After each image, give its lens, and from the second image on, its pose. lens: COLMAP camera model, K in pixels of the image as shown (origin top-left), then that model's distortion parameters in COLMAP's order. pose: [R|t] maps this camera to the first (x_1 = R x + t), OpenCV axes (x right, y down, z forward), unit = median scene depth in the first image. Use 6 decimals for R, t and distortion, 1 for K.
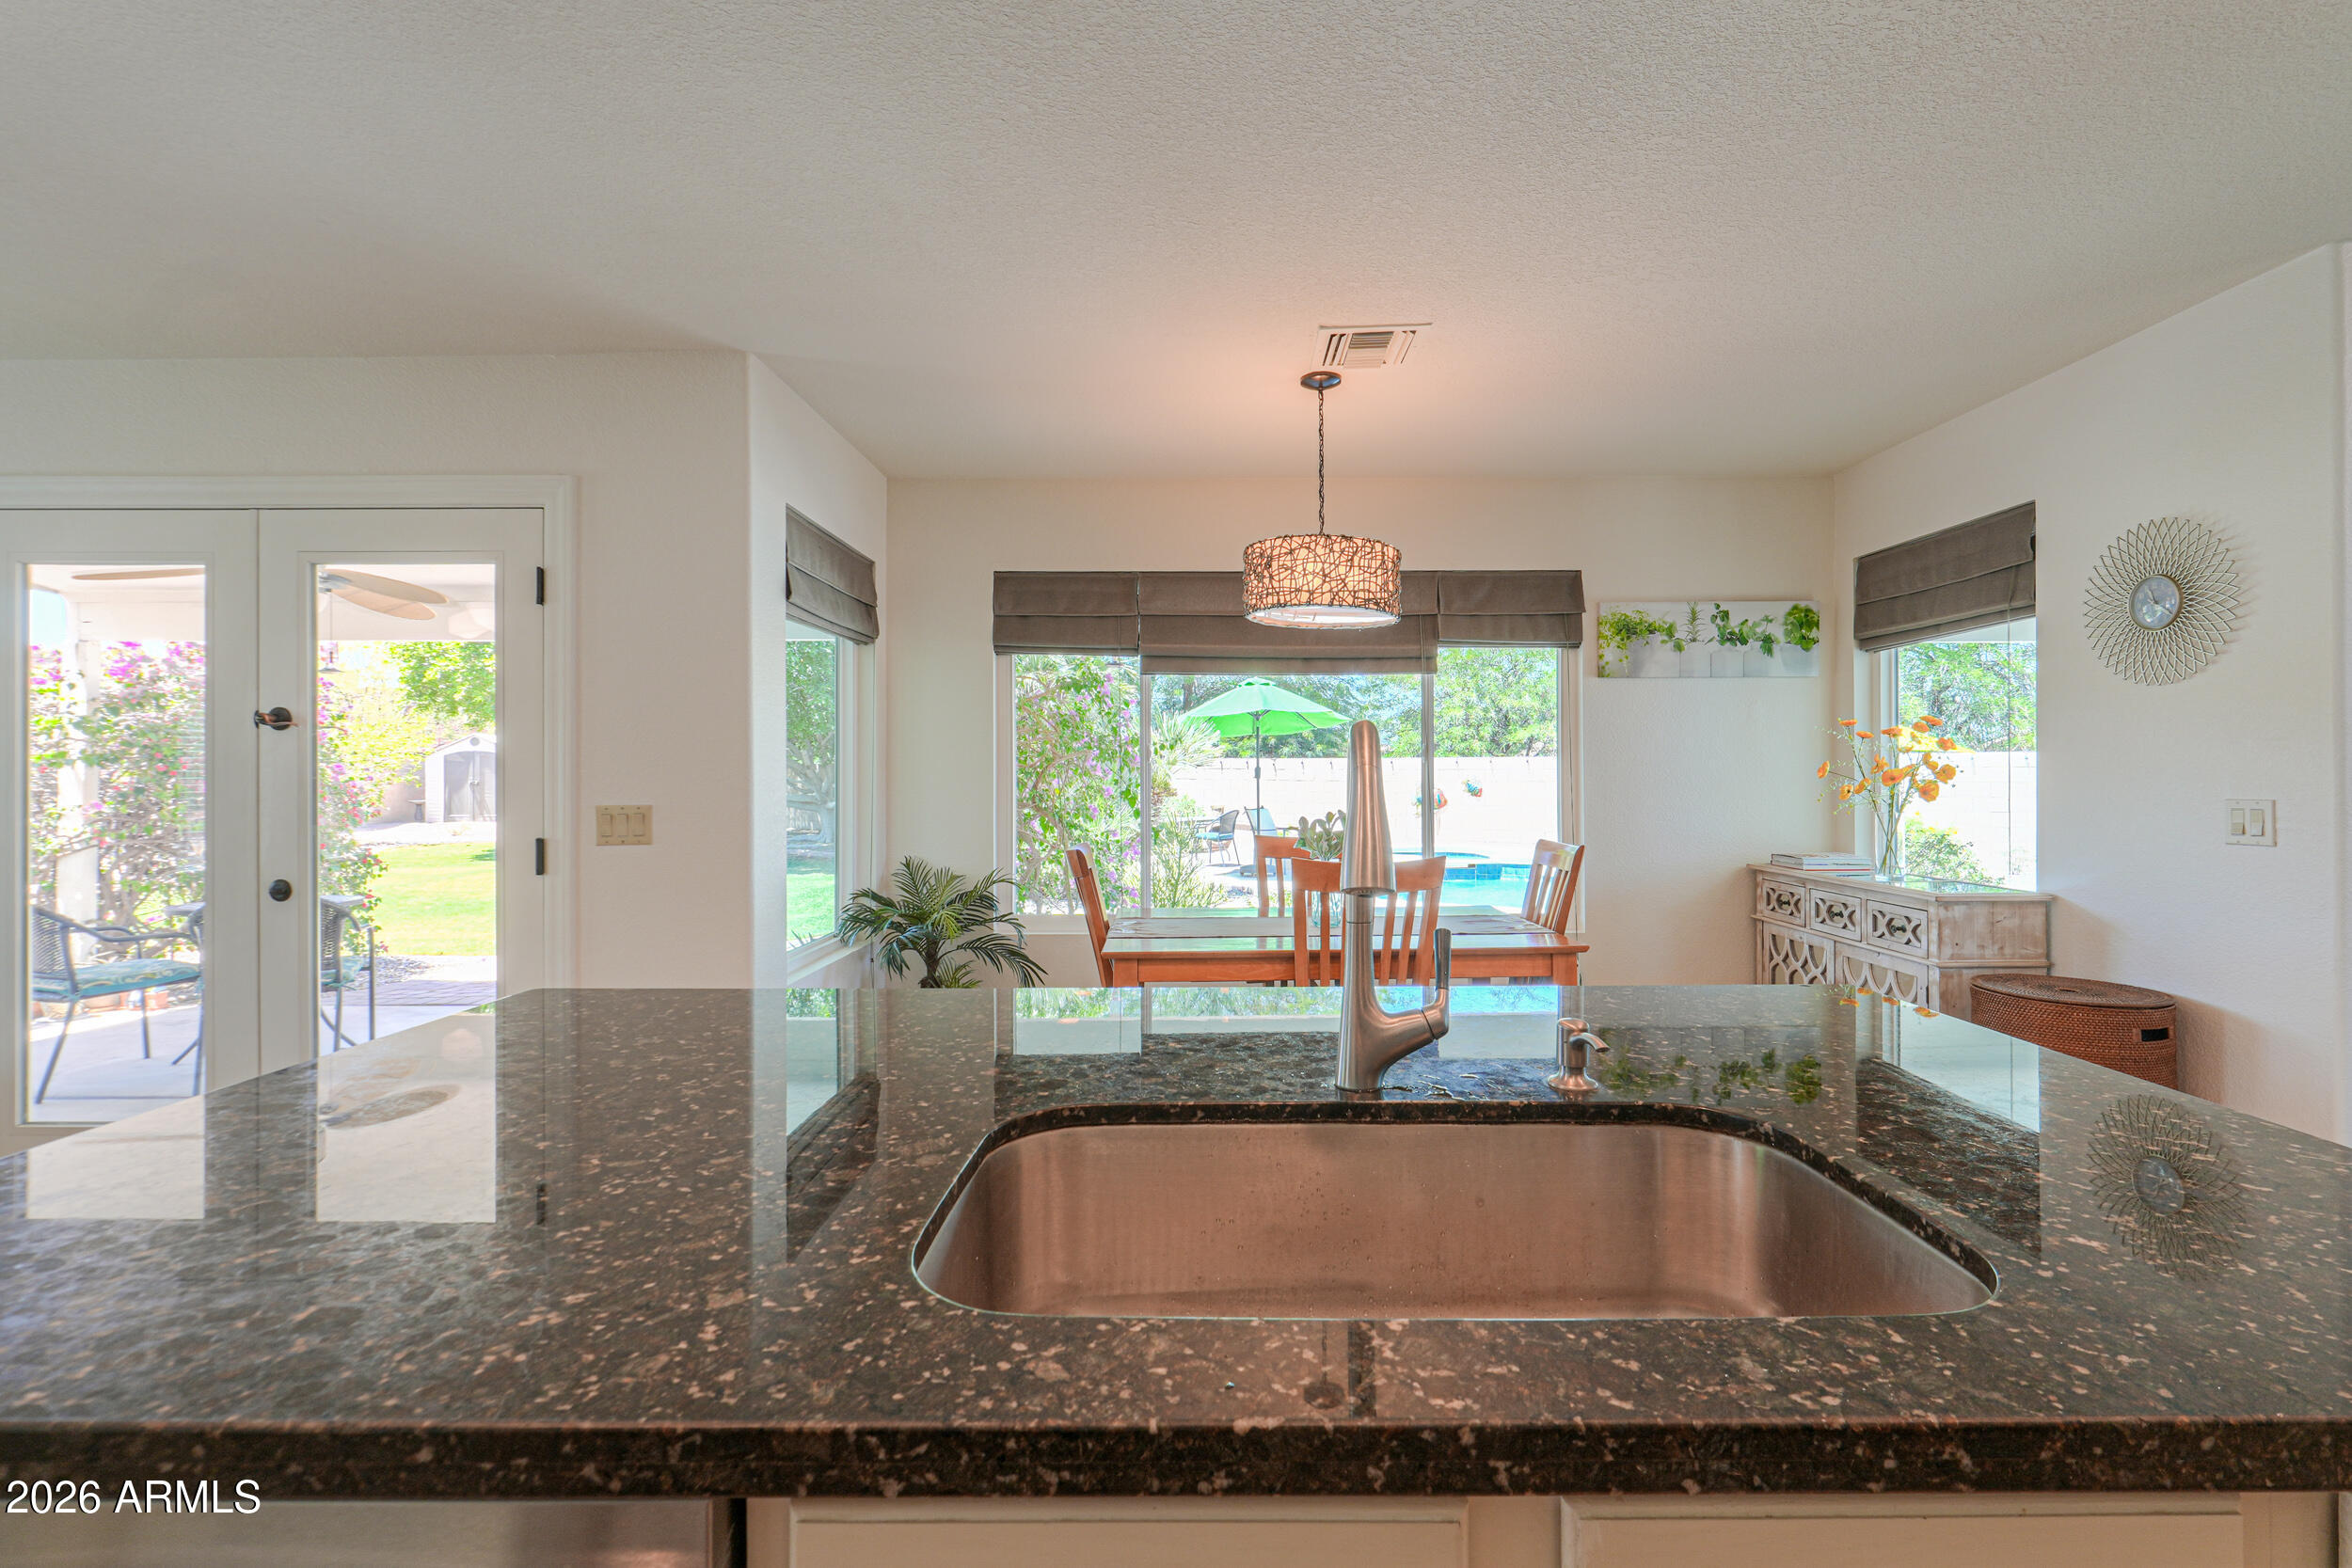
lens RADIAL K [[1042.6, 0, 1198.5], [0, 1042.6, 788.0], [0, 0, 1]] dist [-0.010093, 0.000404]
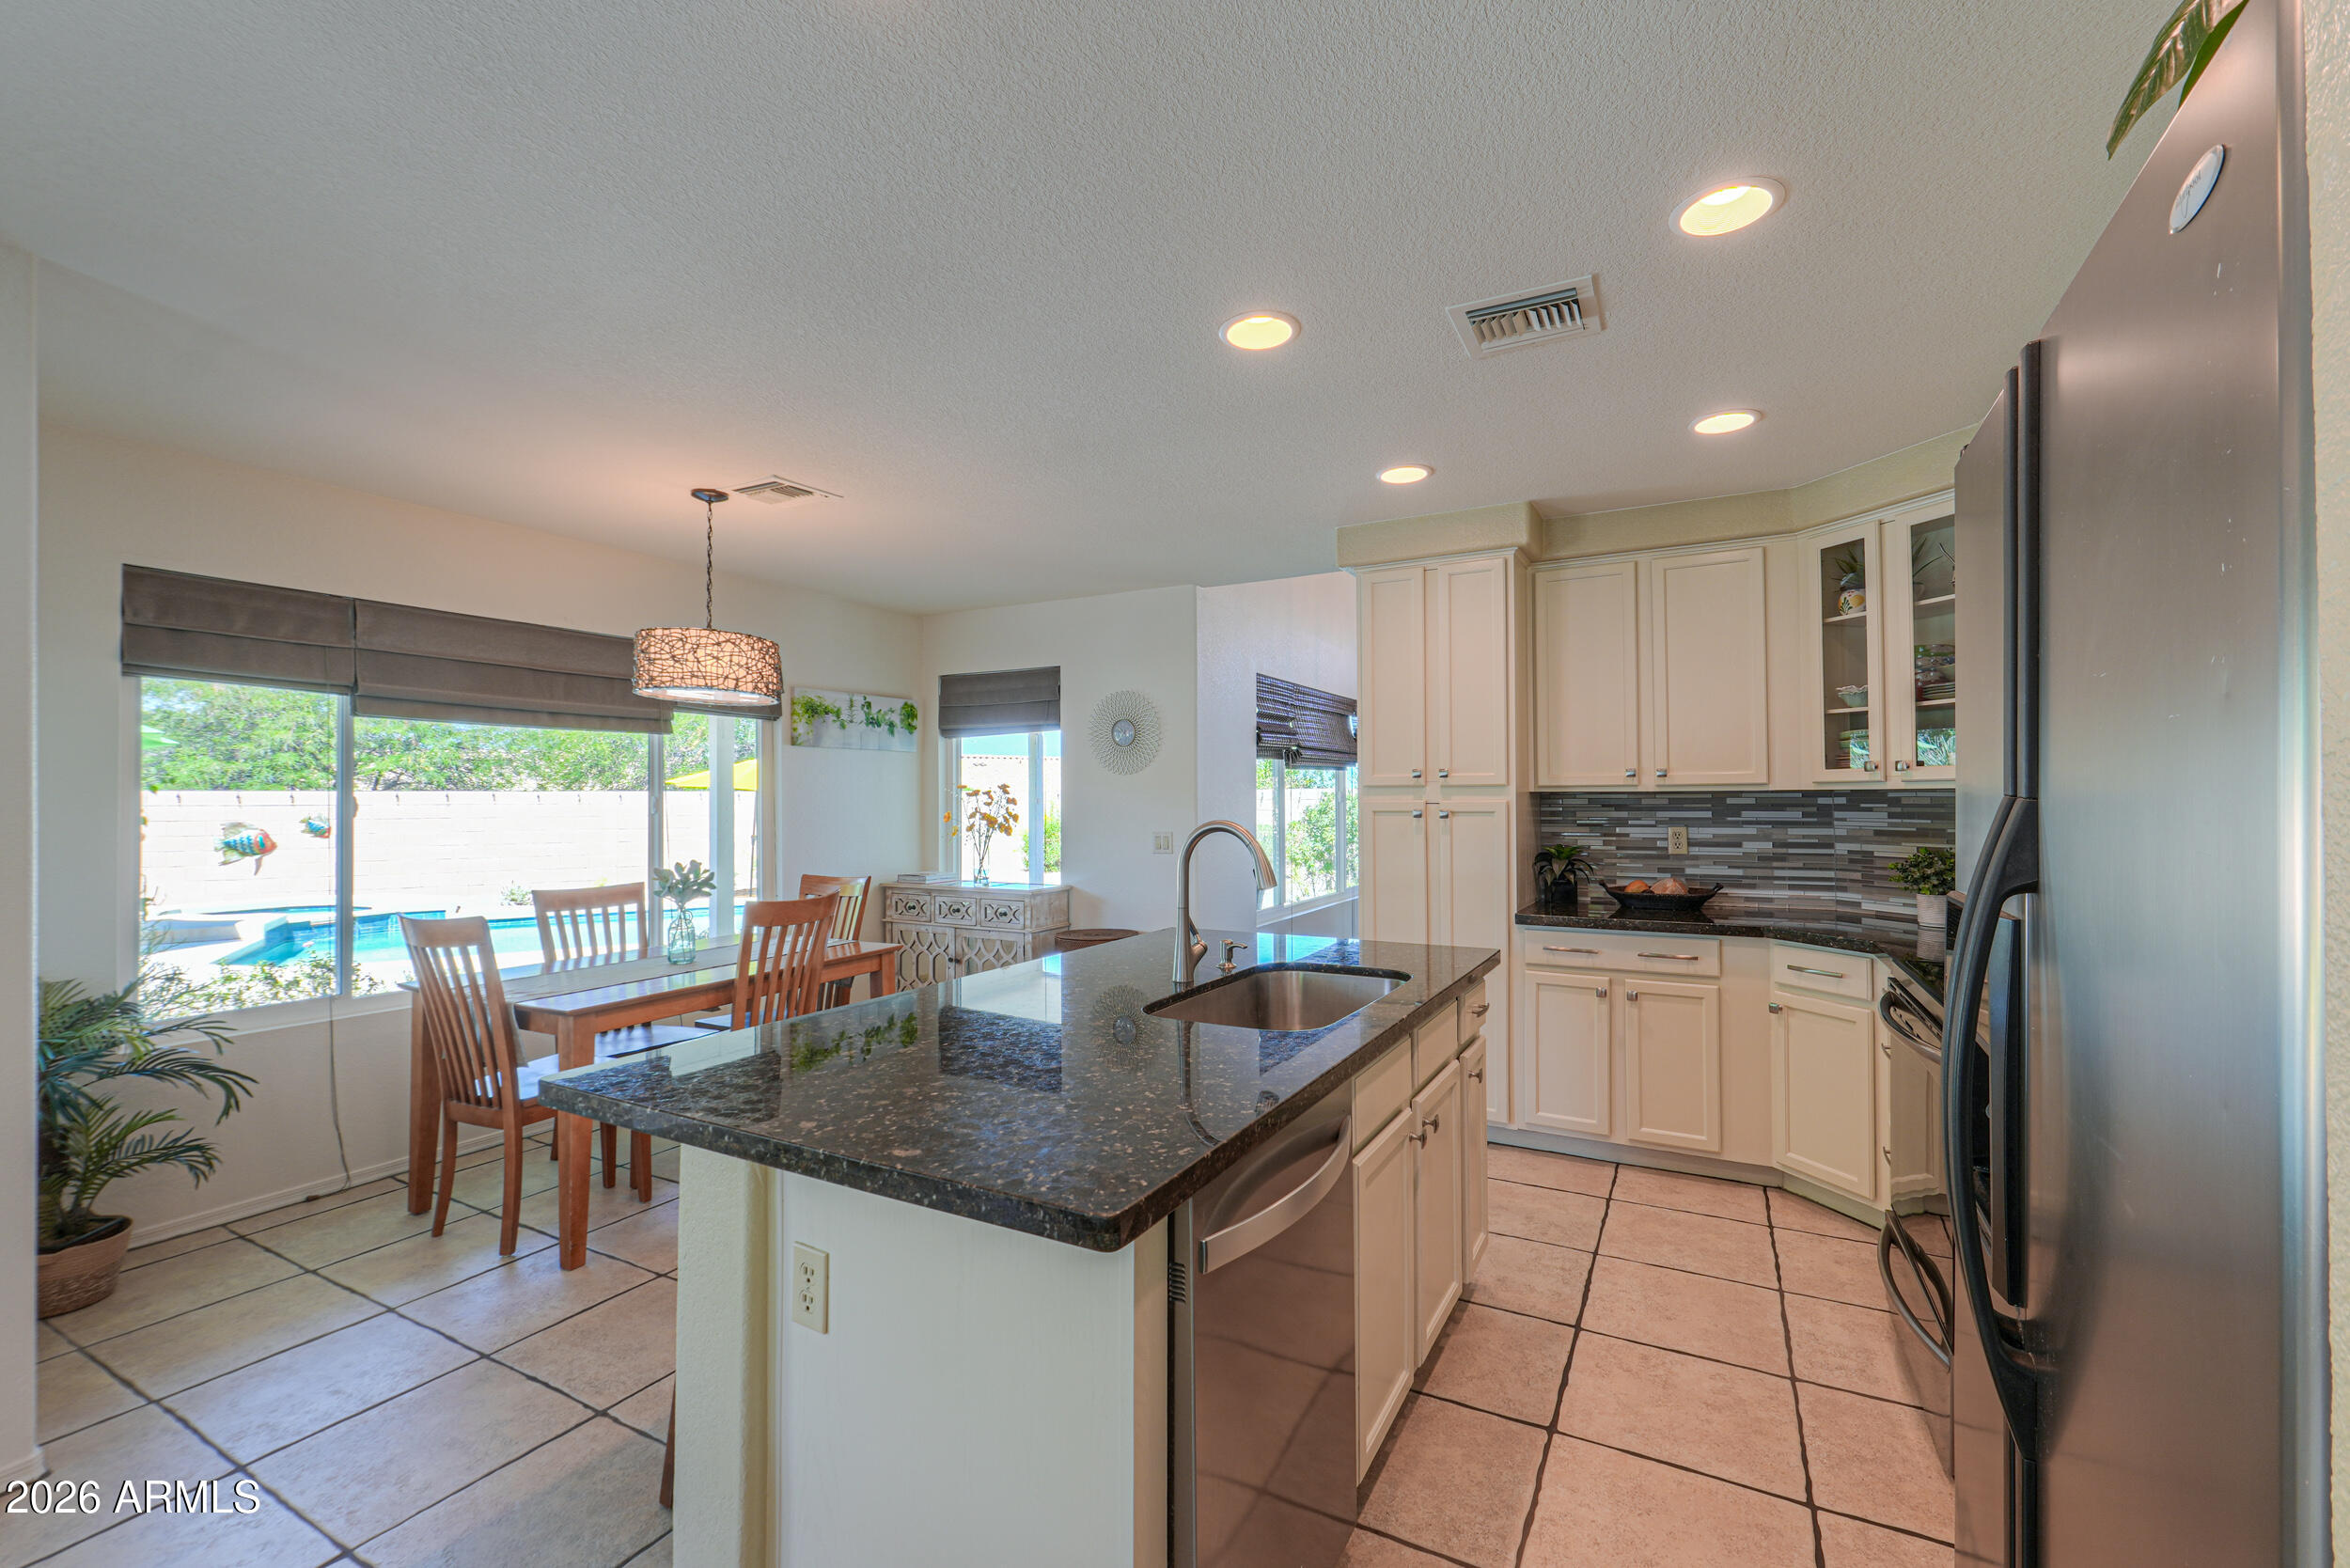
lens RADIAL K [[992.6, 0, 1182.9], [0, 992.6, 787.5], [0, 0, 1]] dist [-0.003532, -0.000394]
pose [[0.474922, 0.010288, 0.879968, -0.459118], [0.014870, 0.999695, -0.019713, -0.023576], [-0.879902, 0.022448, 0.474625, 0.004657]]
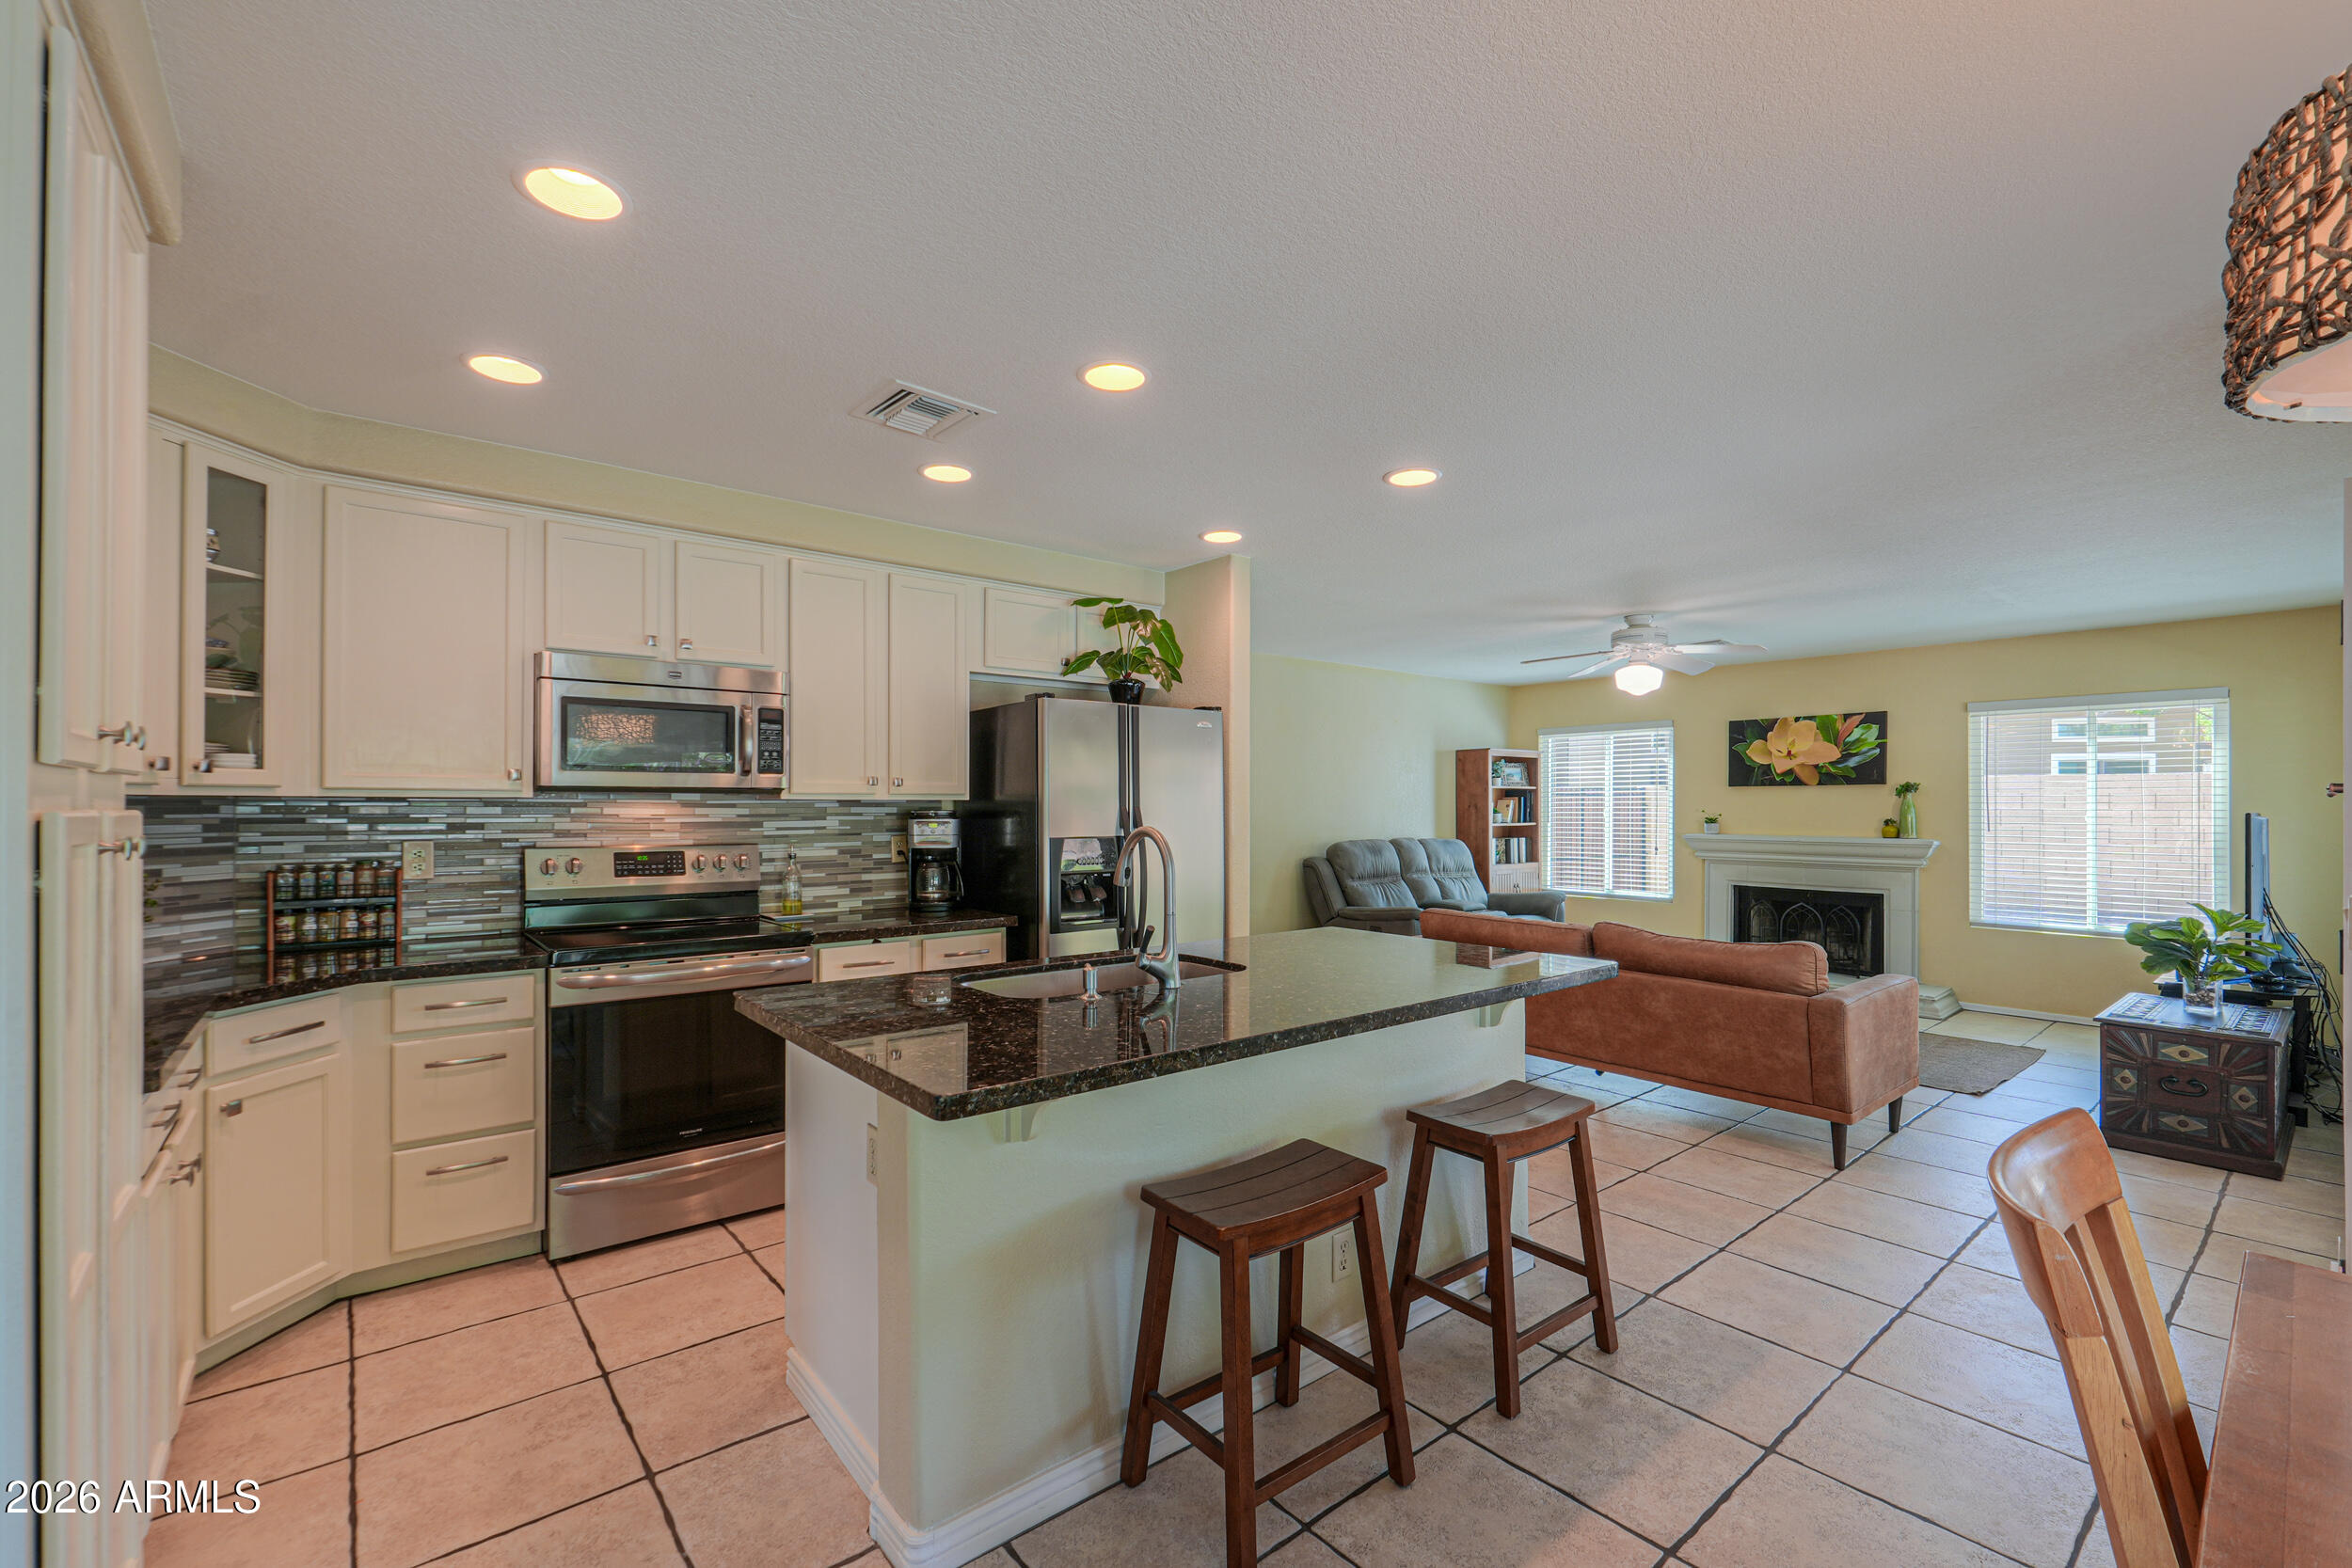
lens RADIAL K [[993.3, 0, 1172.7], [0, 993.3, 801.7], [0, 0, 1]] dist [-0.003532, -0.000394]
pose [[-0.775739, -0.004613, -0.631037, 0.405345], [-0.009933, 0.999939, 0.004901, -0.033862], [0.630976, 0.010070, -0.775737, 0.702154]]
